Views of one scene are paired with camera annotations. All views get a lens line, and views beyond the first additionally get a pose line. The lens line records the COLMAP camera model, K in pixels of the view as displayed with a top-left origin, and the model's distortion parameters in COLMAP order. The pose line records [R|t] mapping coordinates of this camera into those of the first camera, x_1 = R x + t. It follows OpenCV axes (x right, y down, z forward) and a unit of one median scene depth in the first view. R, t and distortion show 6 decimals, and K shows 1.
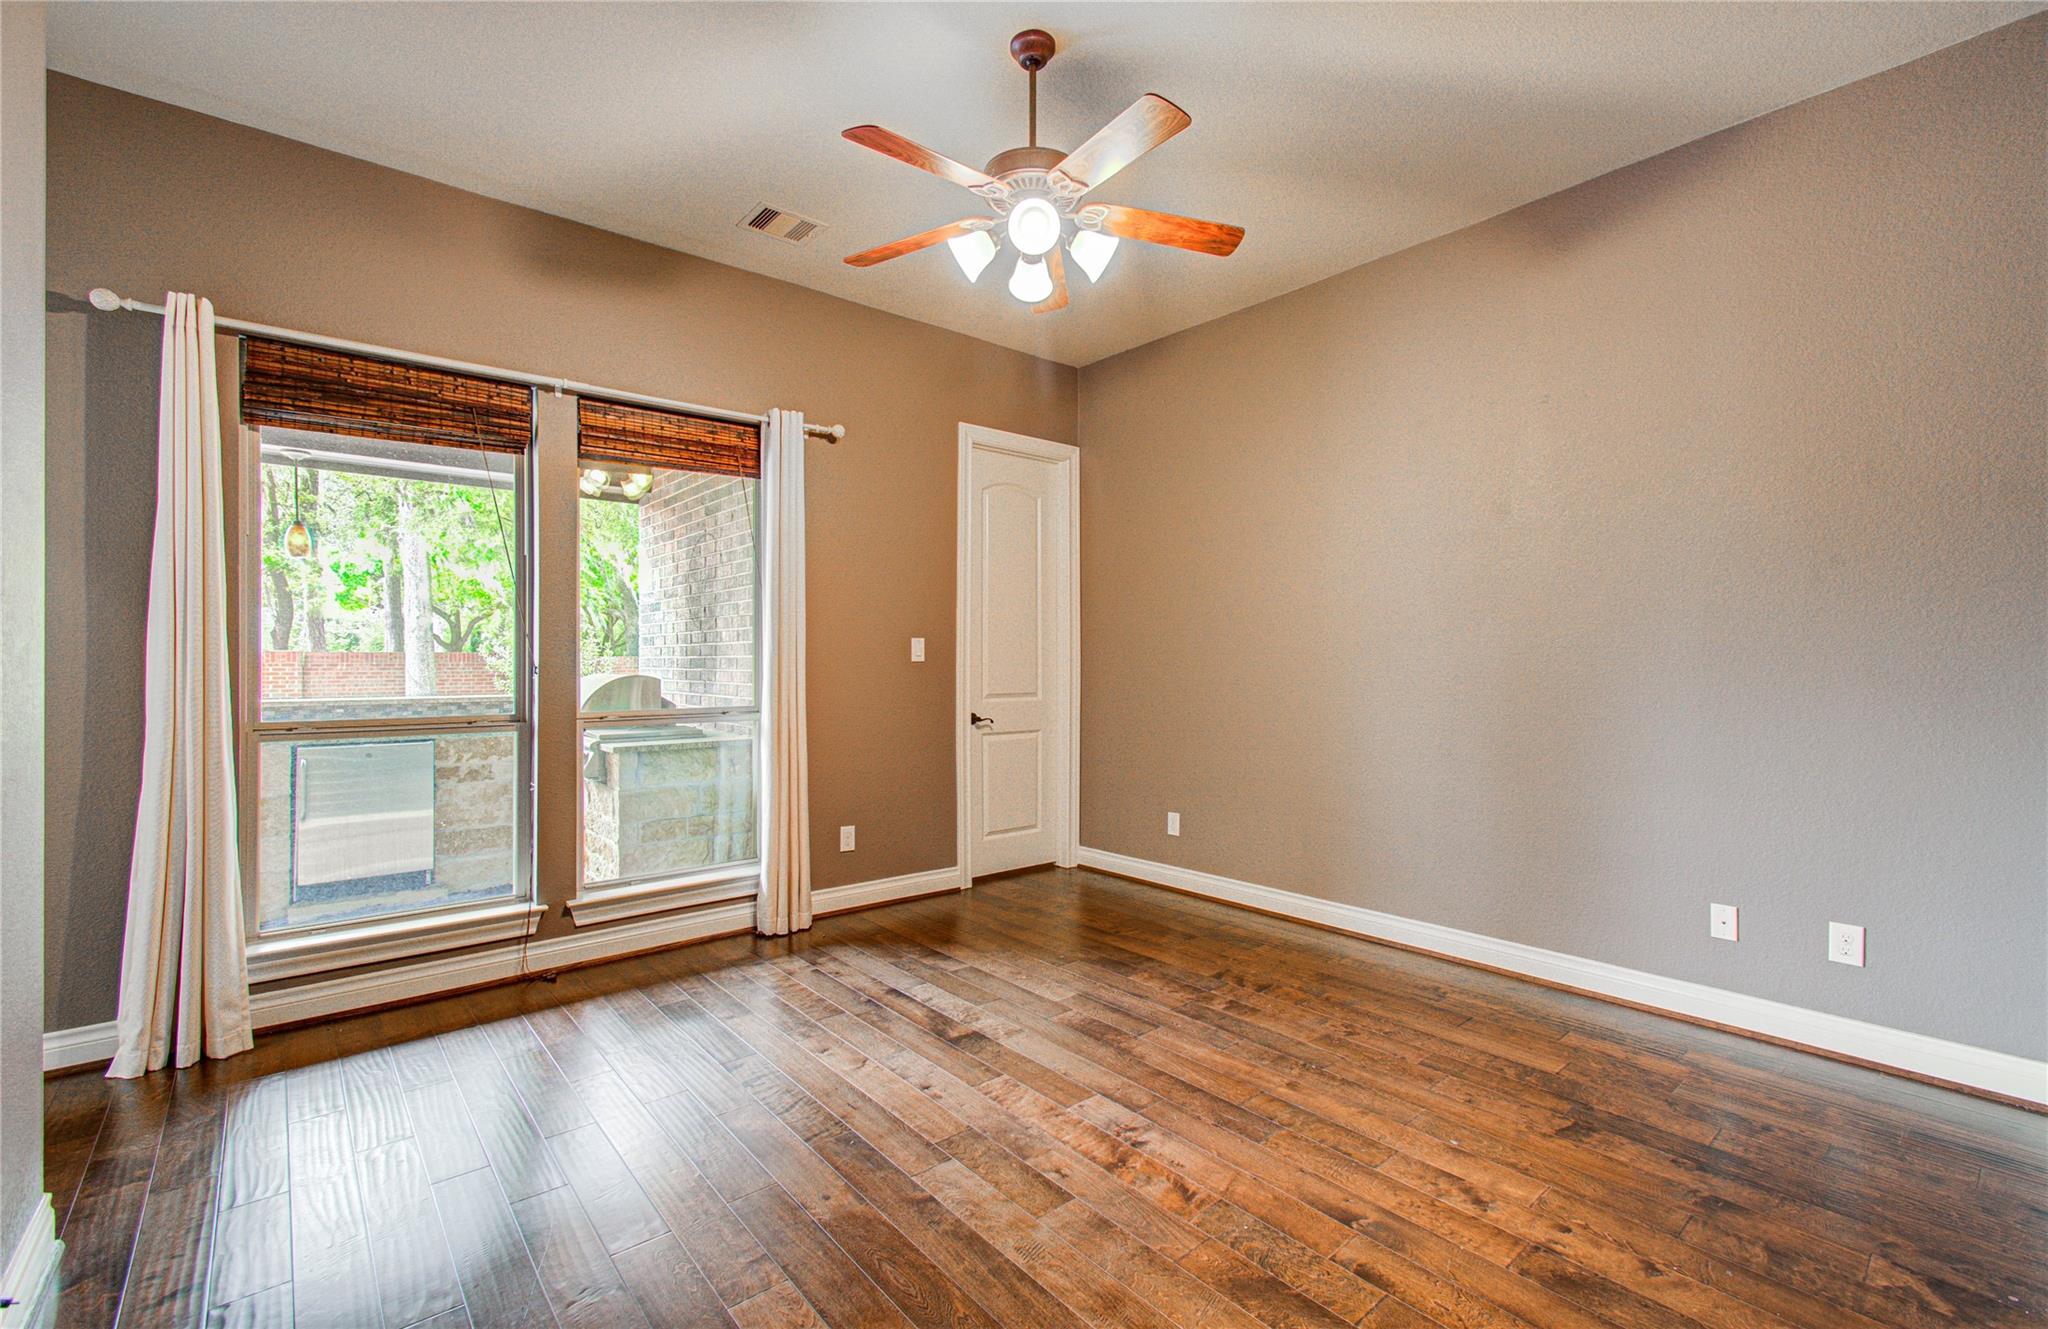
lens RADIAL K [[892.0, 0, 1018.5], [0, 892.0, 663.1], [0, 0, 1]] dist [-0.003041, -0.000003]
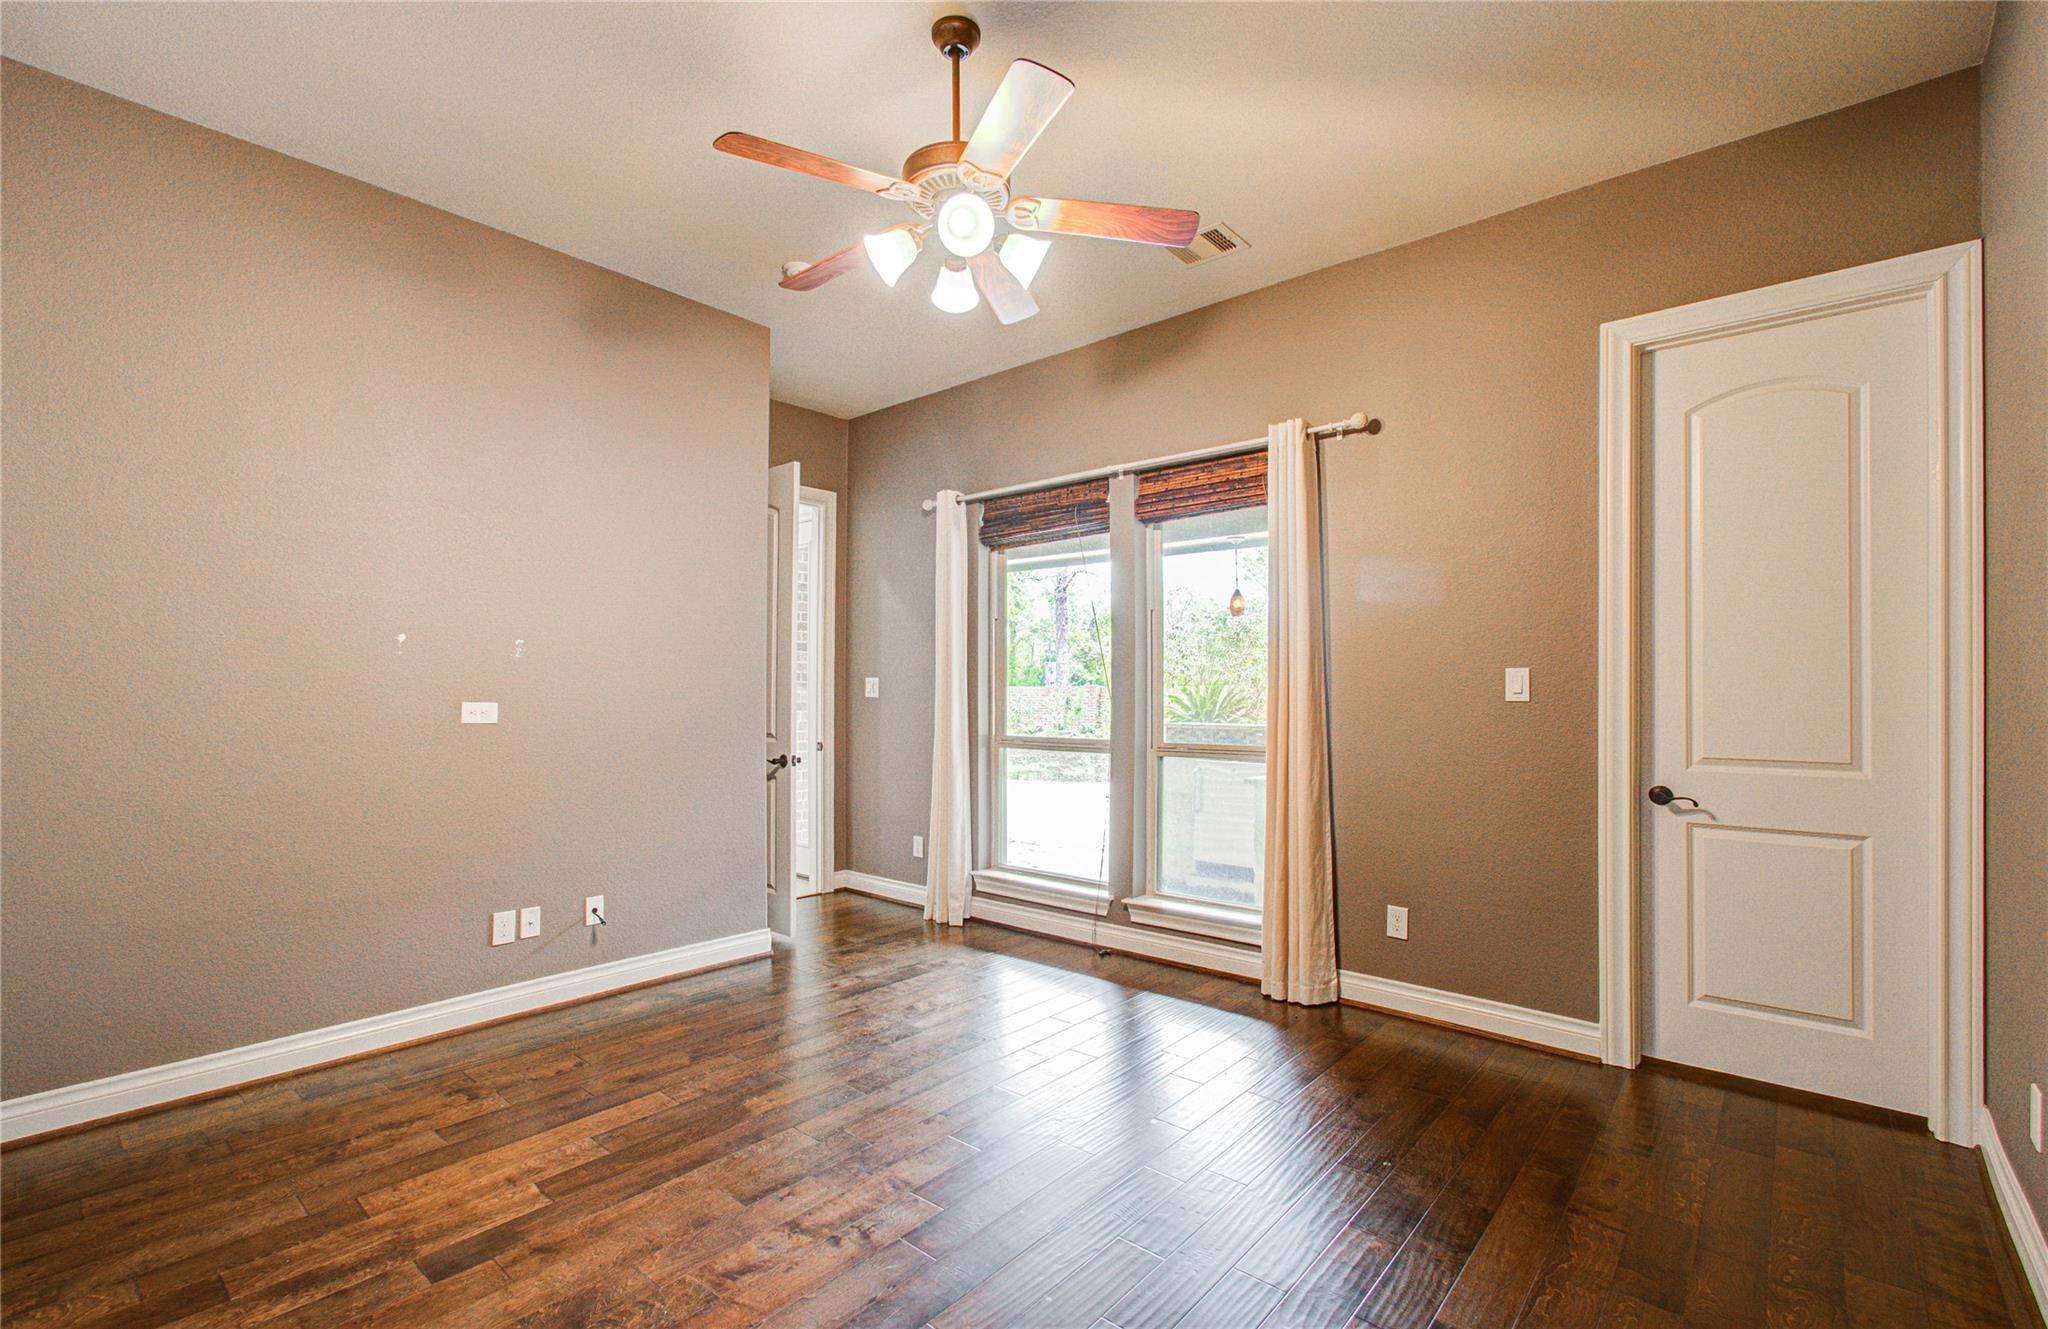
lens RADIAL K [[915.9, 0, 1016.3], [0, 915.9, 677.9], [0, 0, 1]] dist [-0.029856, 0.000100]
pose [[0.159702, -0.011978, -0.987093, 0.697045], [-0.005276, 0.999902, -0.012987, -0.011037], [0.987151, 0.007282, 0.159623, 0.668885]]
